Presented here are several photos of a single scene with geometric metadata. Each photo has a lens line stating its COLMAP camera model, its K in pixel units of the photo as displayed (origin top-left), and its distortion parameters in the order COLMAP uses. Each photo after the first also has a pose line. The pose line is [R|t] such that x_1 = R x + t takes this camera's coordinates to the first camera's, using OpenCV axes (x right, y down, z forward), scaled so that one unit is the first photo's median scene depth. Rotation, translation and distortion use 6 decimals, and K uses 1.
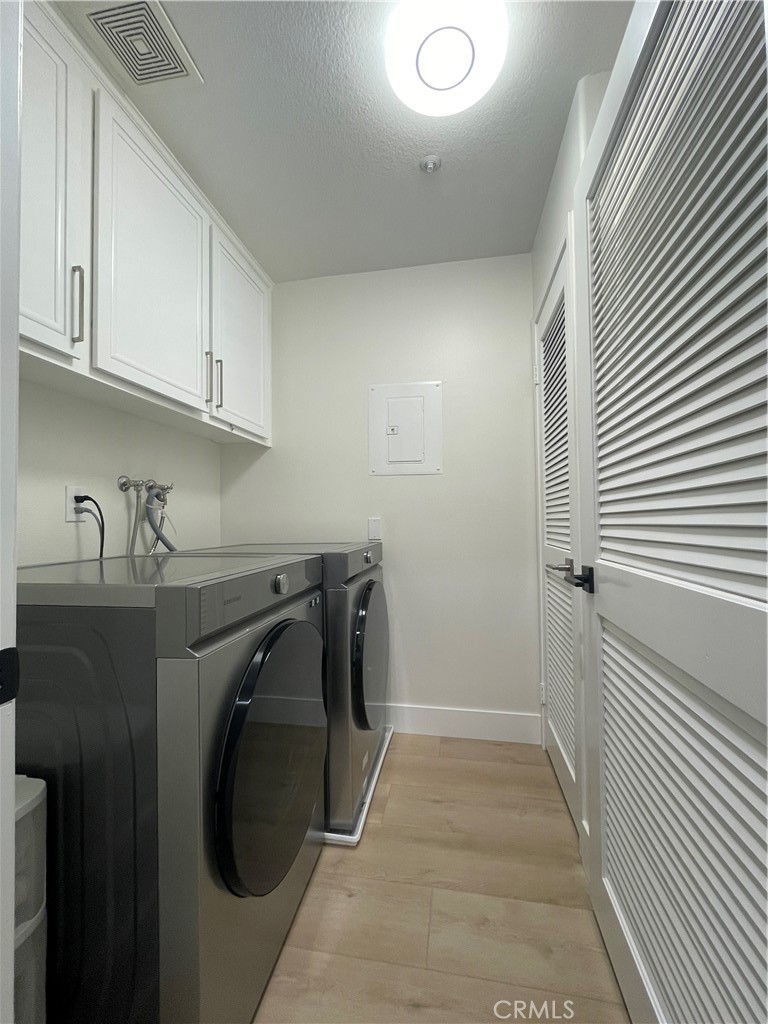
lens RADIAL K [[418.9, 0, 387.3], [0, 418.9, 514.4], [0, 0, 1]] dist [-0.001071, -0.001102]
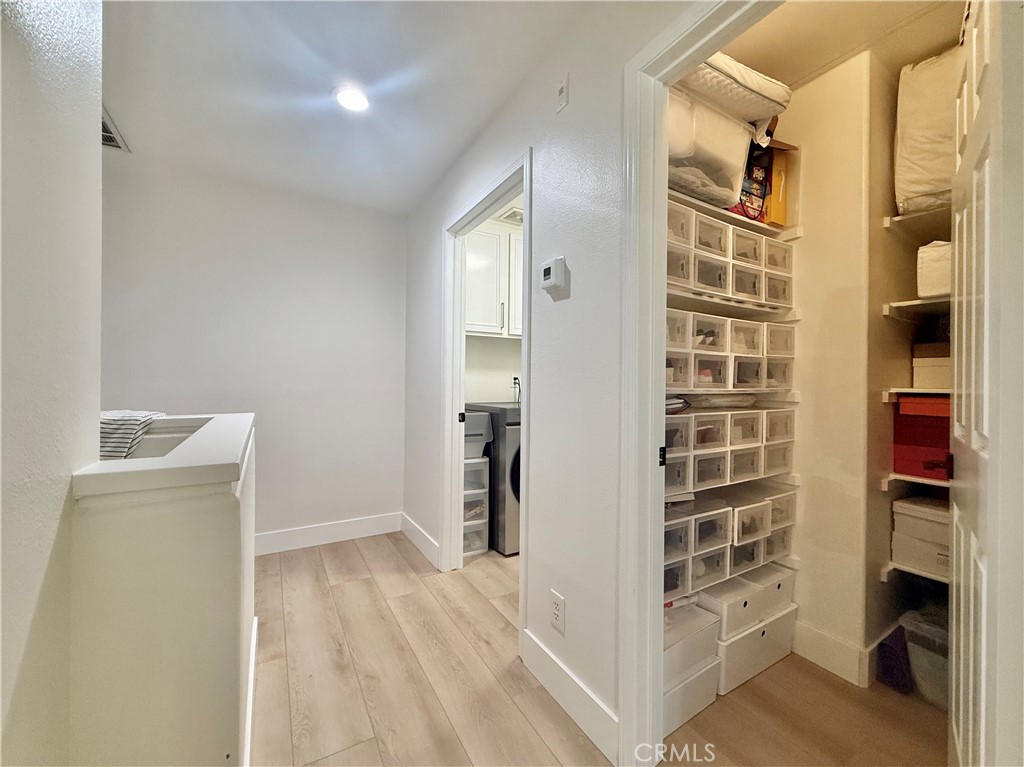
lens RADIAL K [[412.0, 0, 513.3], [0, 412.0, 382.8], [0, 0, 1]] dist [-0.000202, 0.000454]
pose [[0.647095, 0.007459, -0.762373, 1.224092], [0.007936, 0.999832, 0.016518, -0.054031], [0.762368, -0.016739, 0.646927, -0.674068]]
